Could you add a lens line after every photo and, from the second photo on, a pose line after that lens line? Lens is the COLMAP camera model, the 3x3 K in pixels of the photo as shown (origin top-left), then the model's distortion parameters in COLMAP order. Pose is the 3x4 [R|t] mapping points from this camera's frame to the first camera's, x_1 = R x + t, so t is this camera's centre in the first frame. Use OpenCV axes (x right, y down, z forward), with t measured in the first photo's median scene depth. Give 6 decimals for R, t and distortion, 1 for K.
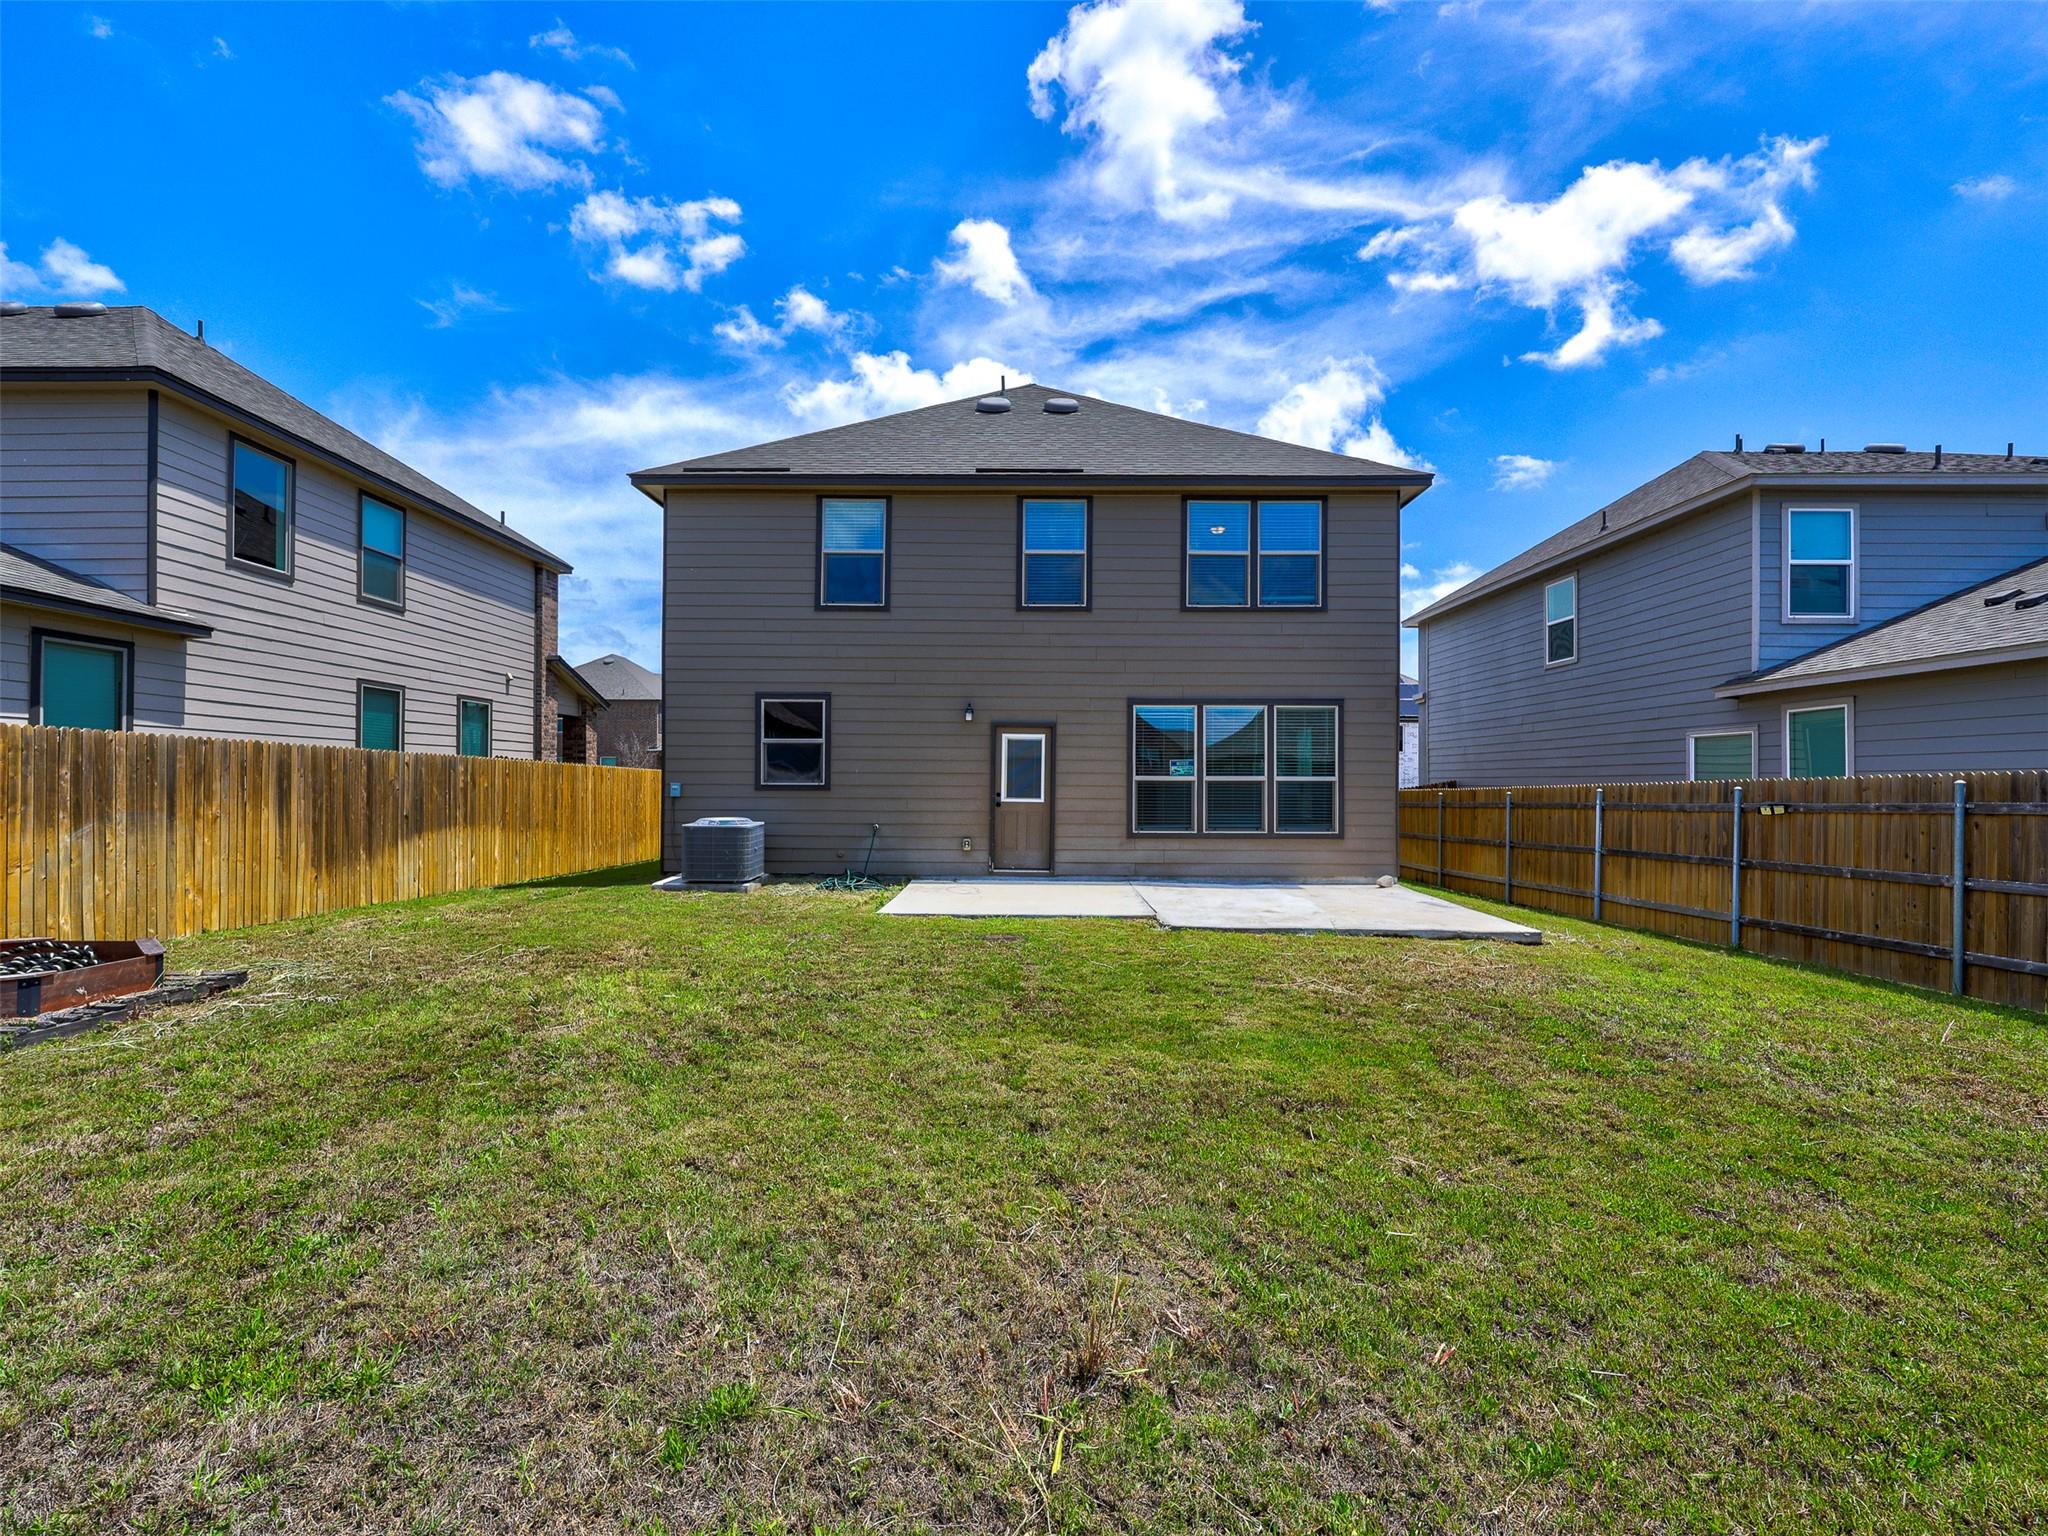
lens RADIAL K [[916.9, 0, 1017.7], [0, 916.9, 776.7], [0, 0, 1]] dist [-0.002488, -0.000366]
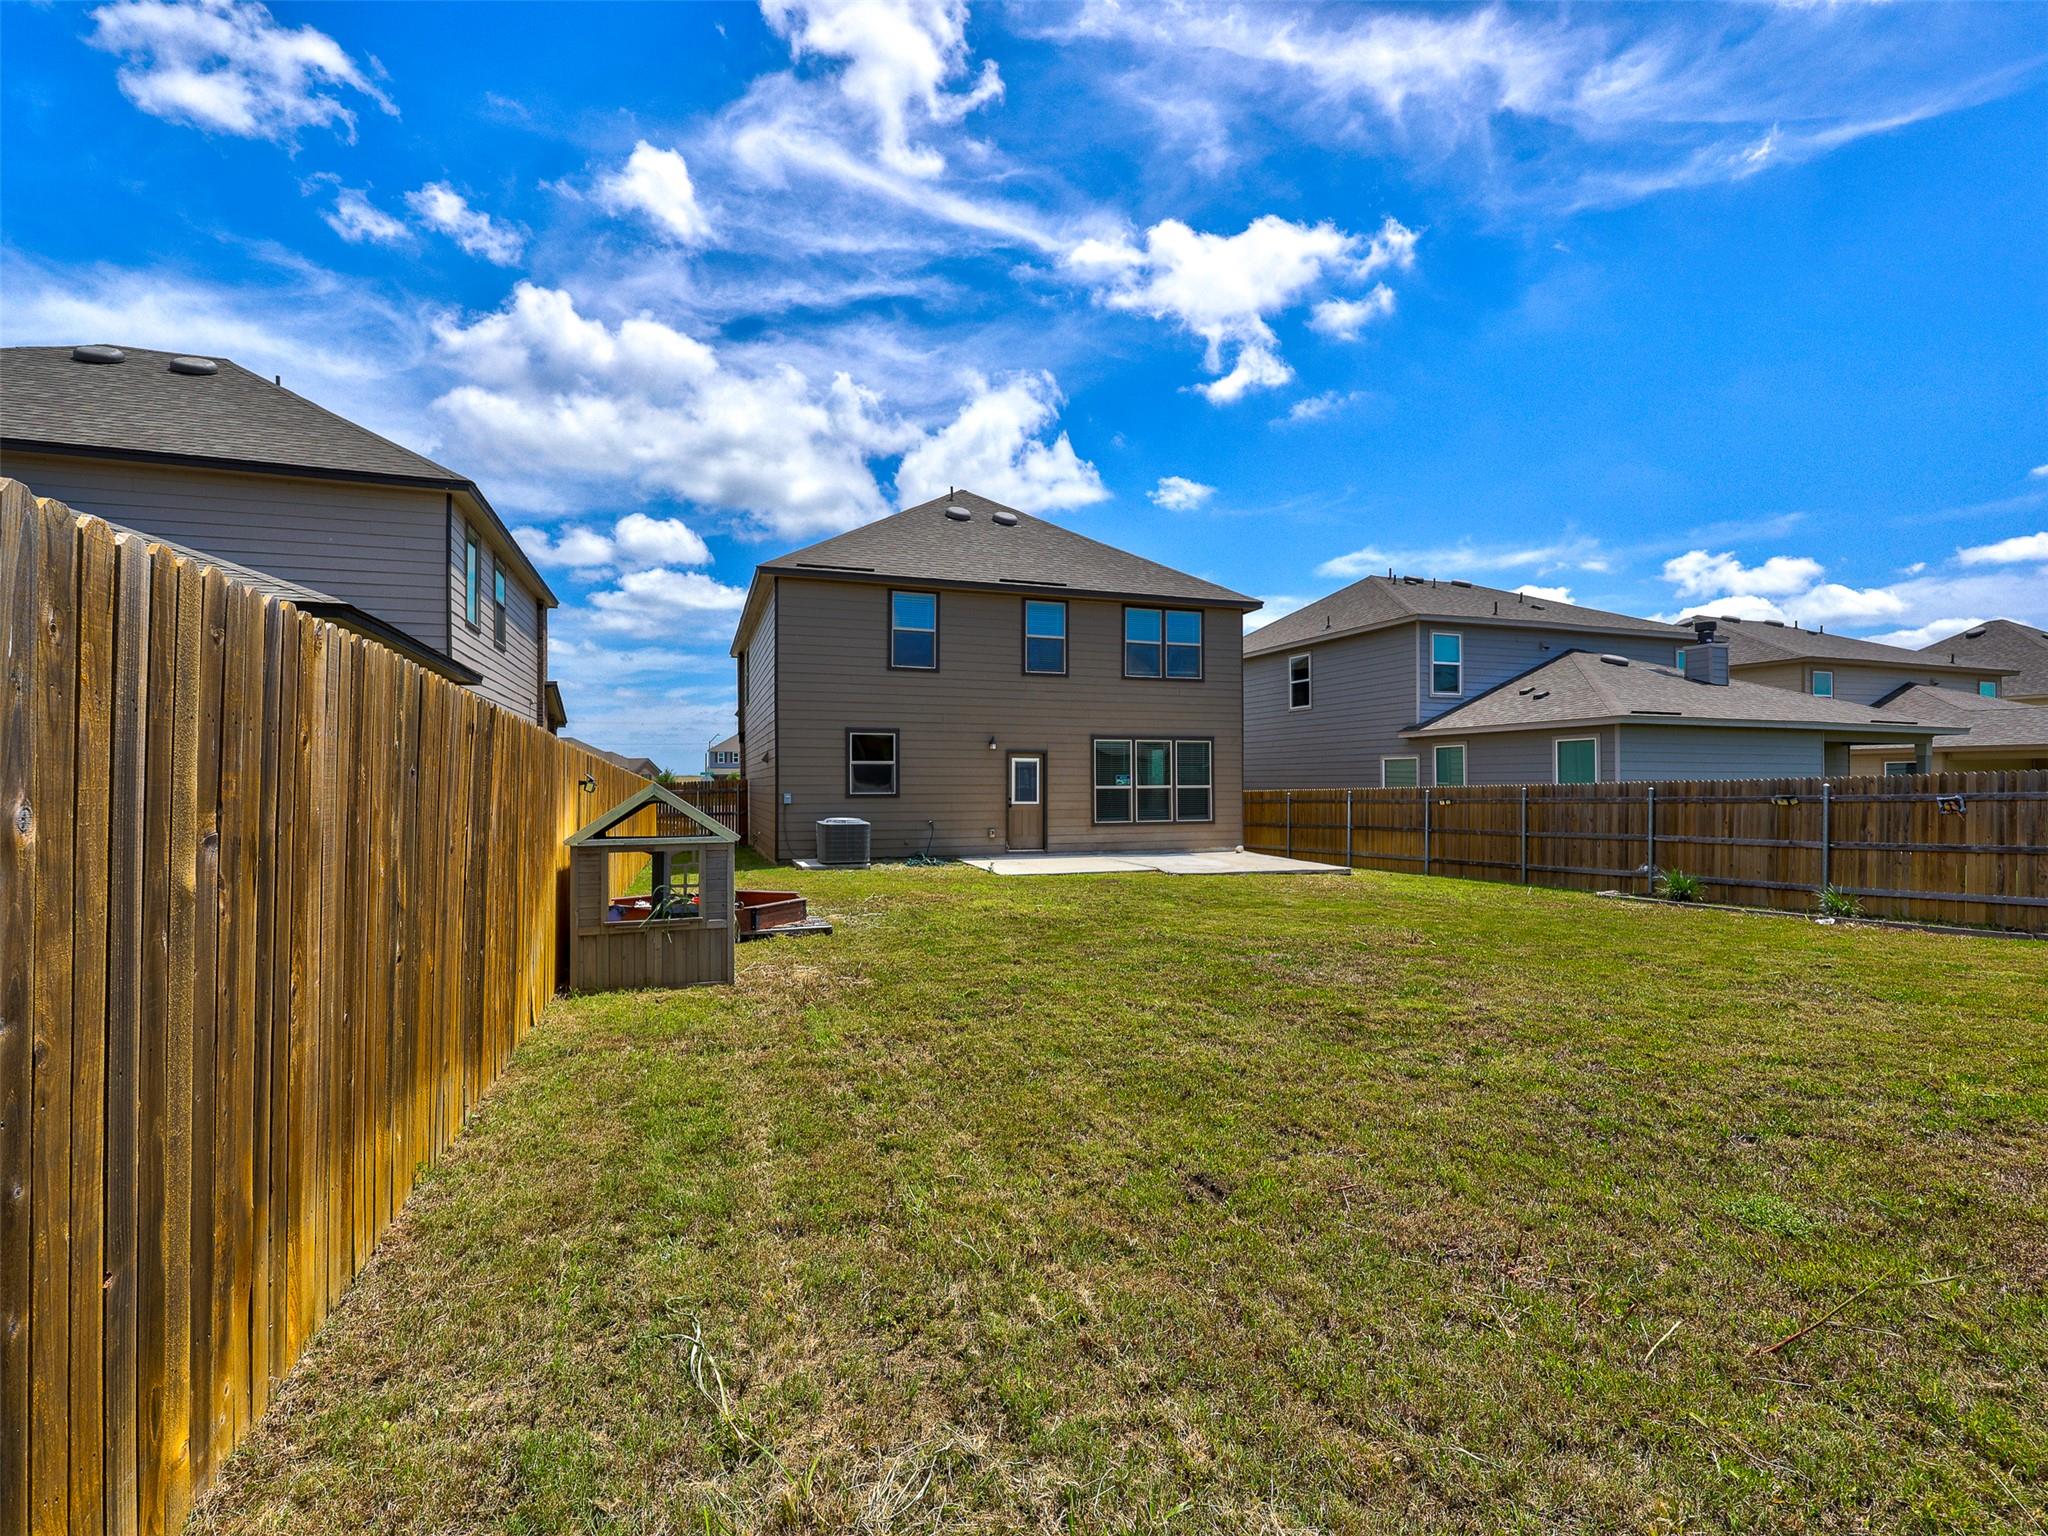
lens RADIAL K [[916.9, 0, 1017.7], [0, 916.9, 776.7], [0, 0, 1]] dist [-0.002488, -0.000366]
pose [[0.939688, -0.005168, 0.341993, -0.517441], [0.004752, 0.999987, 0.002052, -0.019676], [-0.341999, -0.000303, 0.939700, -0.392731]]
